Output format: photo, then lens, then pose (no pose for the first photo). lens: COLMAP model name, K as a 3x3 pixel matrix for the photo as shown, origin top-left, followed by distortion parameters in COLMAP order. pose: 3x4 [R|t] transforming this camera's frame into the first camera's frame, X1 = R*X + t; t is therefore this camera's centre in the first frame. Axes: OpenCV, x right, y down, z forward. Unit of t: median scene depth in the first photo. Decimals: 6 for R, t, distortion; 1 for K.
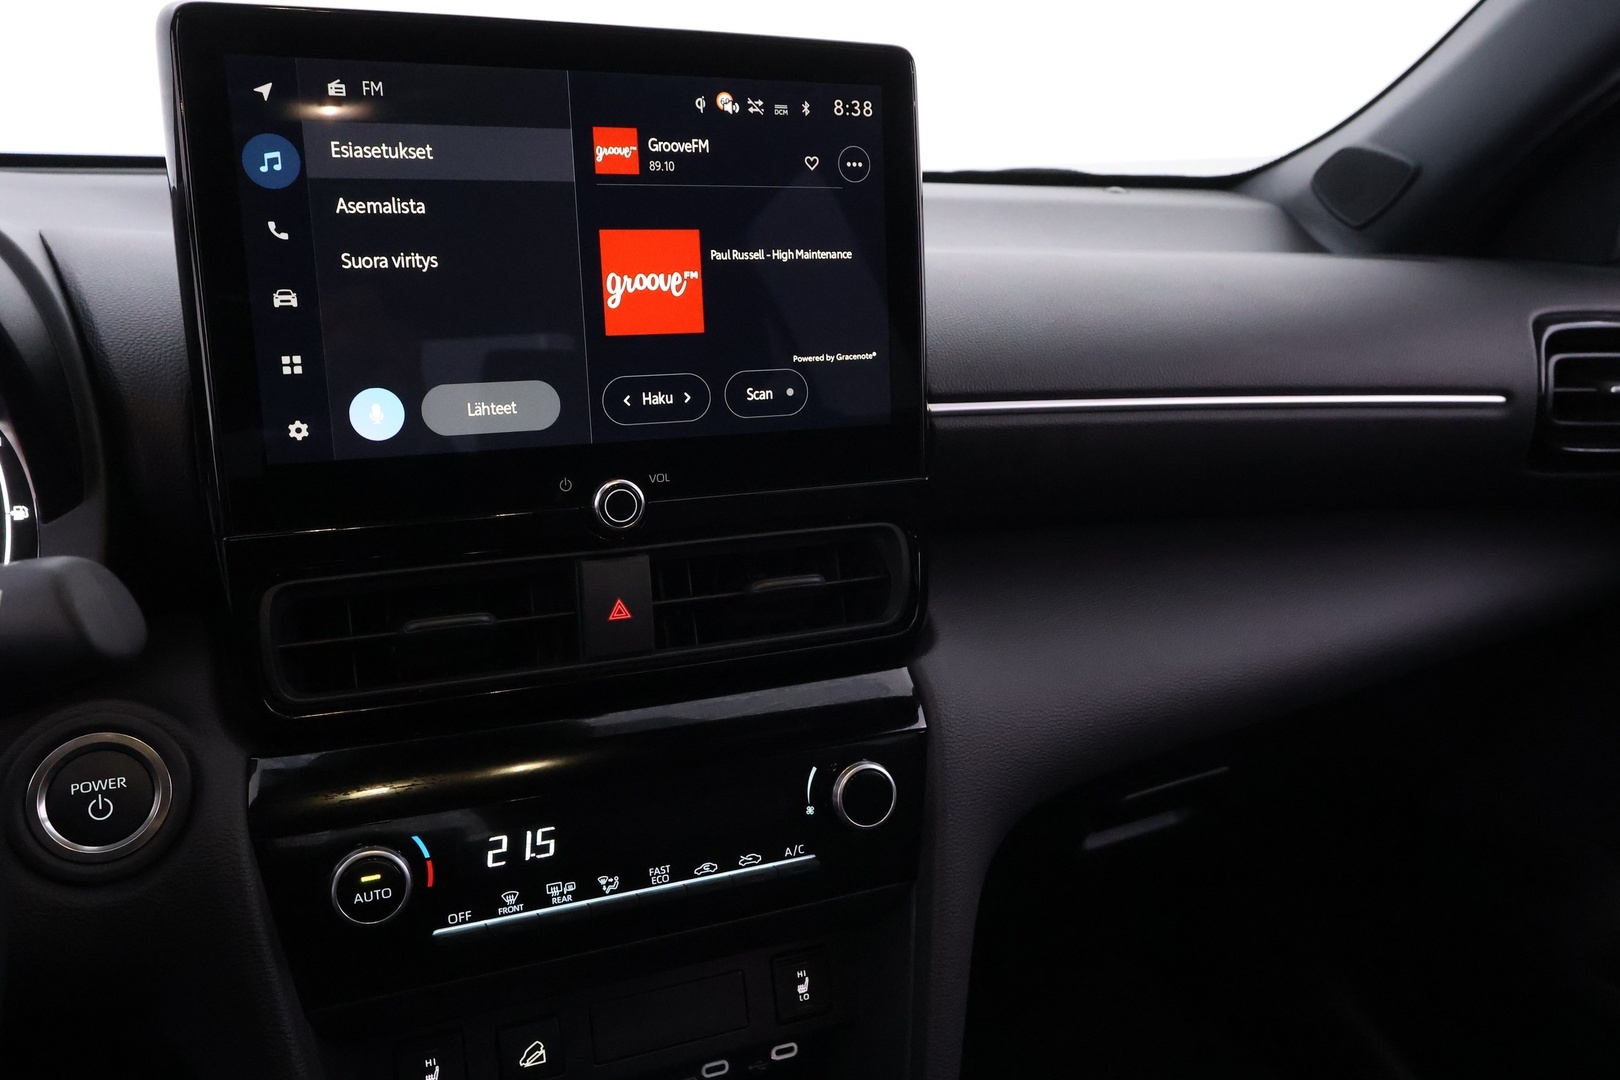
lens RADIAL K [[1284.0, 0, 815.2], [0, 1284.0, 544.0], [0, 0, 1]] dist [0.003665, -0.001509]
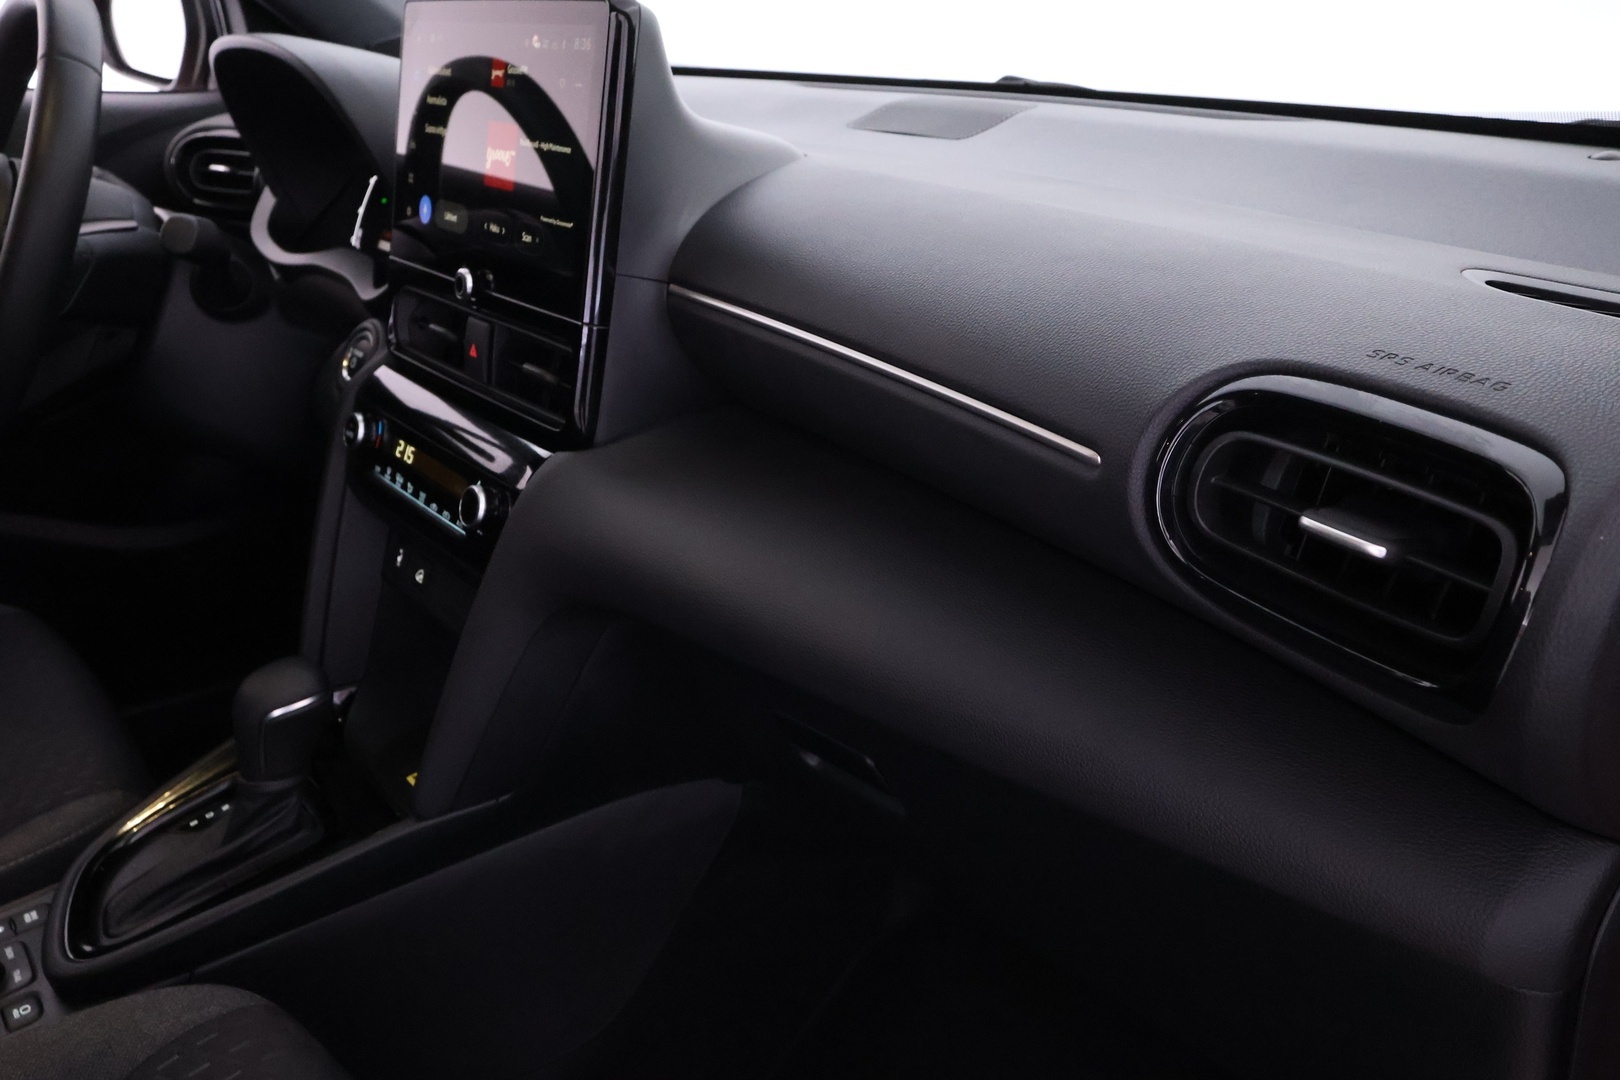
lens RADIAL K [[1280.5, 0, 812.8], [0, 1280.5, 546.0], [0, 0, 1]] dist [0.003925, -0.000011]
pose [[0.272540, 0.341683, -0.899430, 1.602638], [-0.298103, 0.918805, 0.258713, -0.286617], [0.914799, 0.197613, 0.352268, 0.887965]]
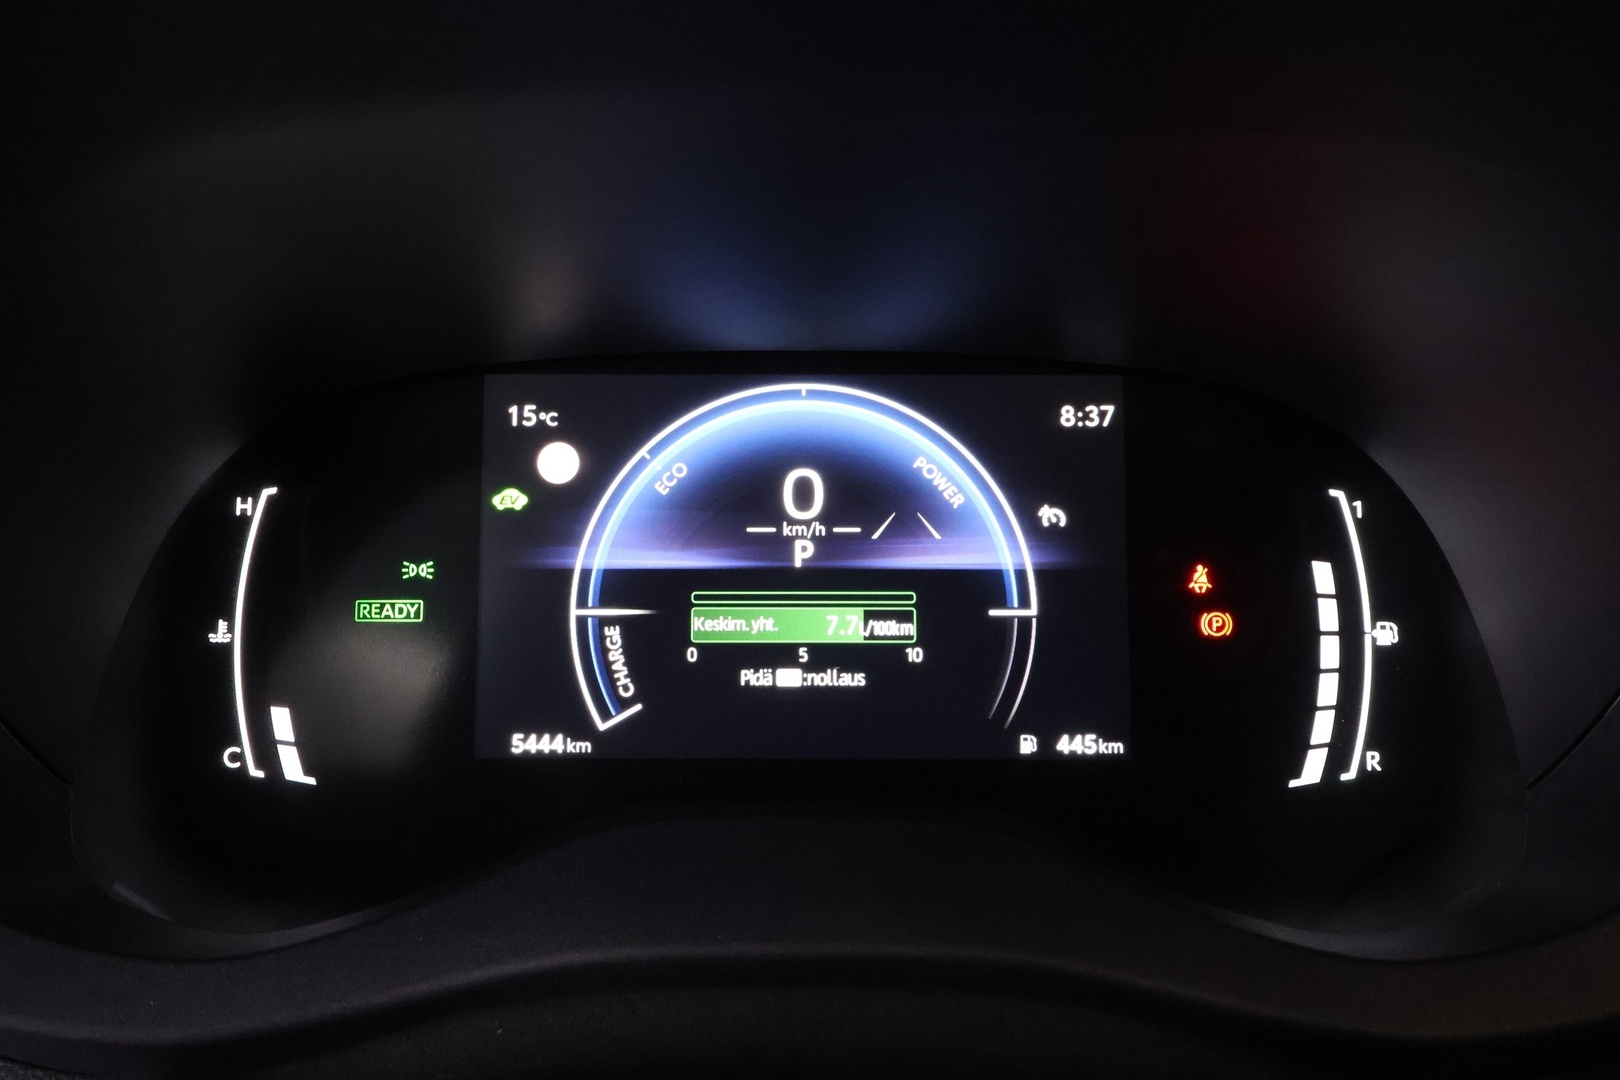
lens RADIAL K [[1280.5, 0, 814.0], [0, 1280.5, 534.7], [0, 0, 1]] dist [0.003925, -0.000011]
pose [[0.917112, 0.106391, -0.384169, -0.674260], [-0.098038, 0.994324, 0.041324, -0.072439], [0.386385, -0.000235, 0.922338, 0.365512]]
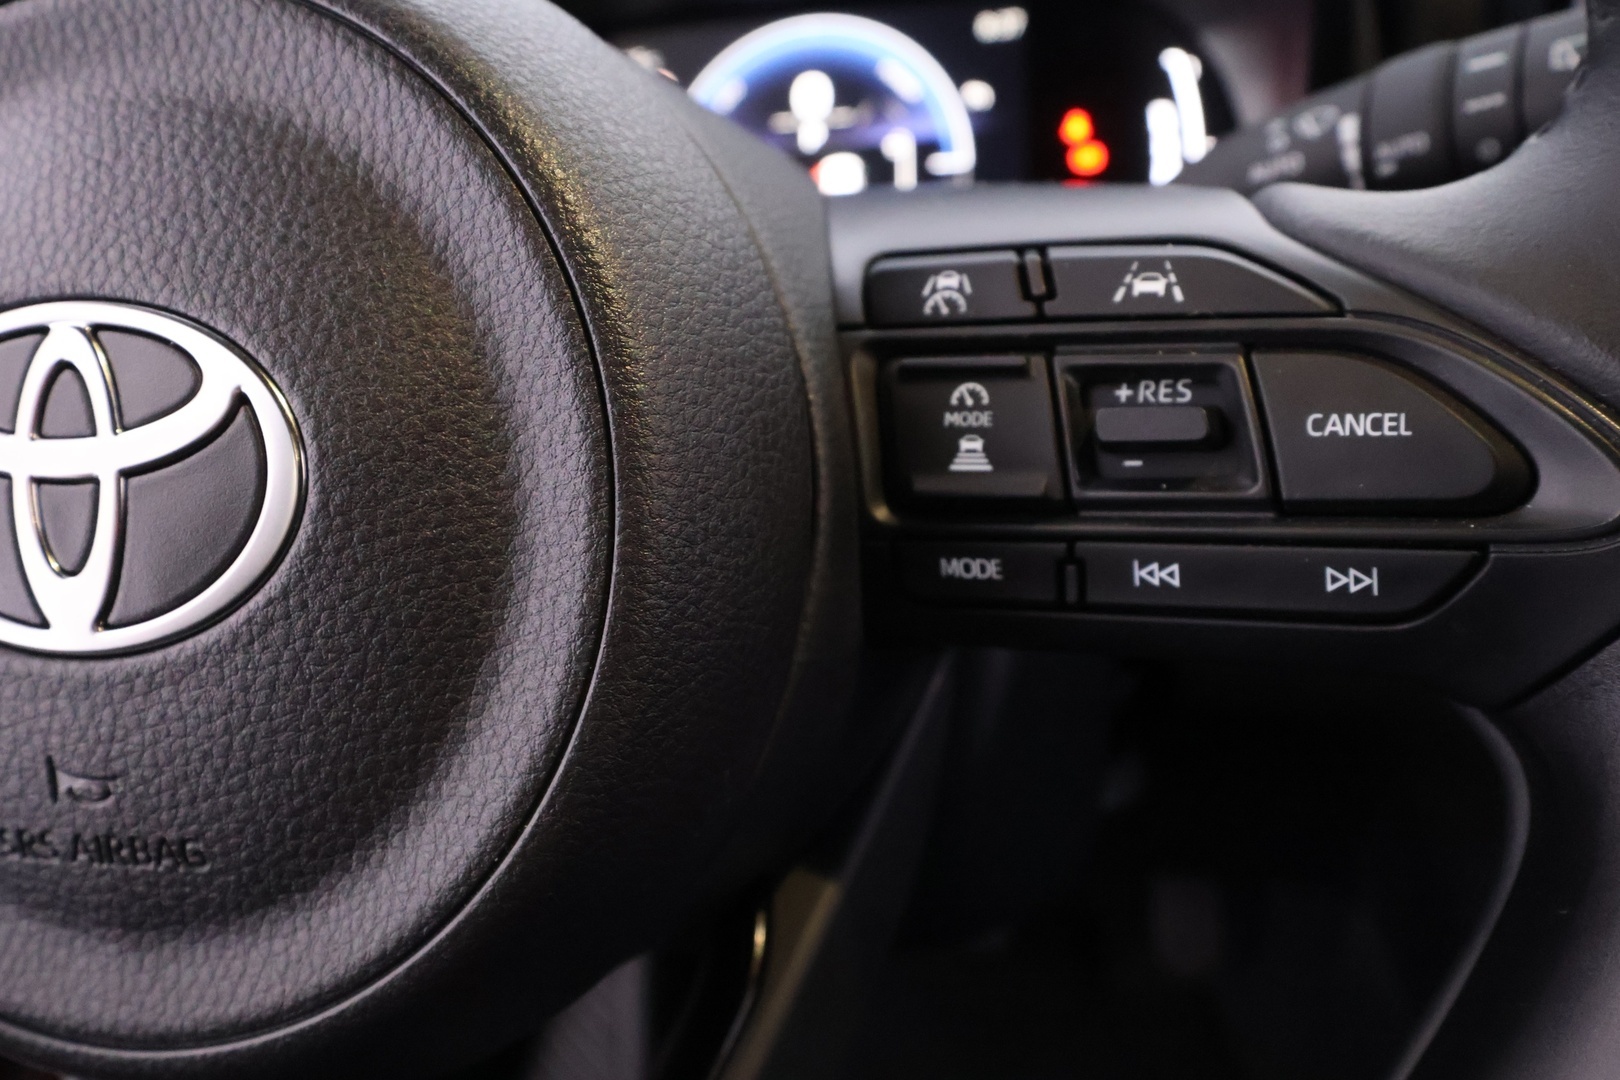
lens RADIAL K [[1280.5, 0, 805.7], [0, 1280.5, 547.3], [0, 0, 1]] dist [0.003925, -0.000011]
pose [[0.815480, 0.120001, -0.566208, -0.339200], [-0.048973, 0.989068, 0.139089, 0.137102], [0.576709, -0.085695, 0.812442, 0.129120]]
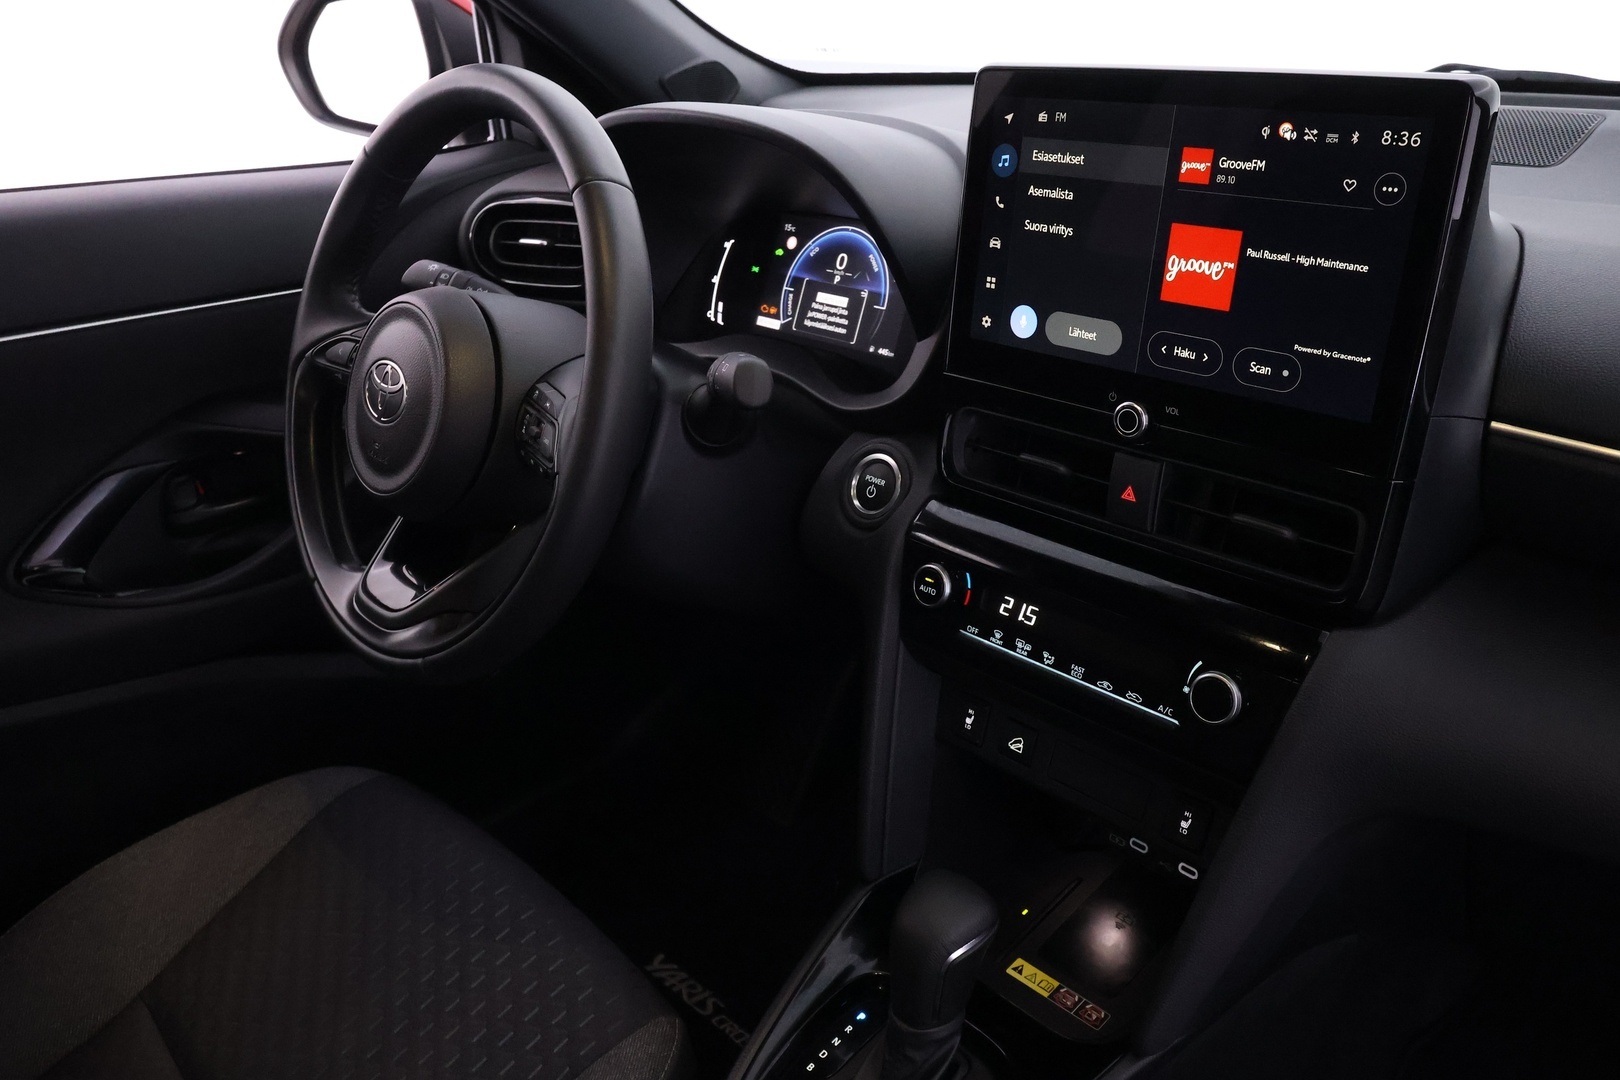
lens RADIAL K [[1280.5, 0, 808.3], [0, 1280.5, 546.5], [0, 0, 1]] dist [0.003925, -0.000011]
pose [[0.343958, 0.360403, -0.867065, 0.984421], [-0.221638, 0.928476, 0.298007, -0.239910], [0.912453, 0.089672, 0.399236, 0.129557]]
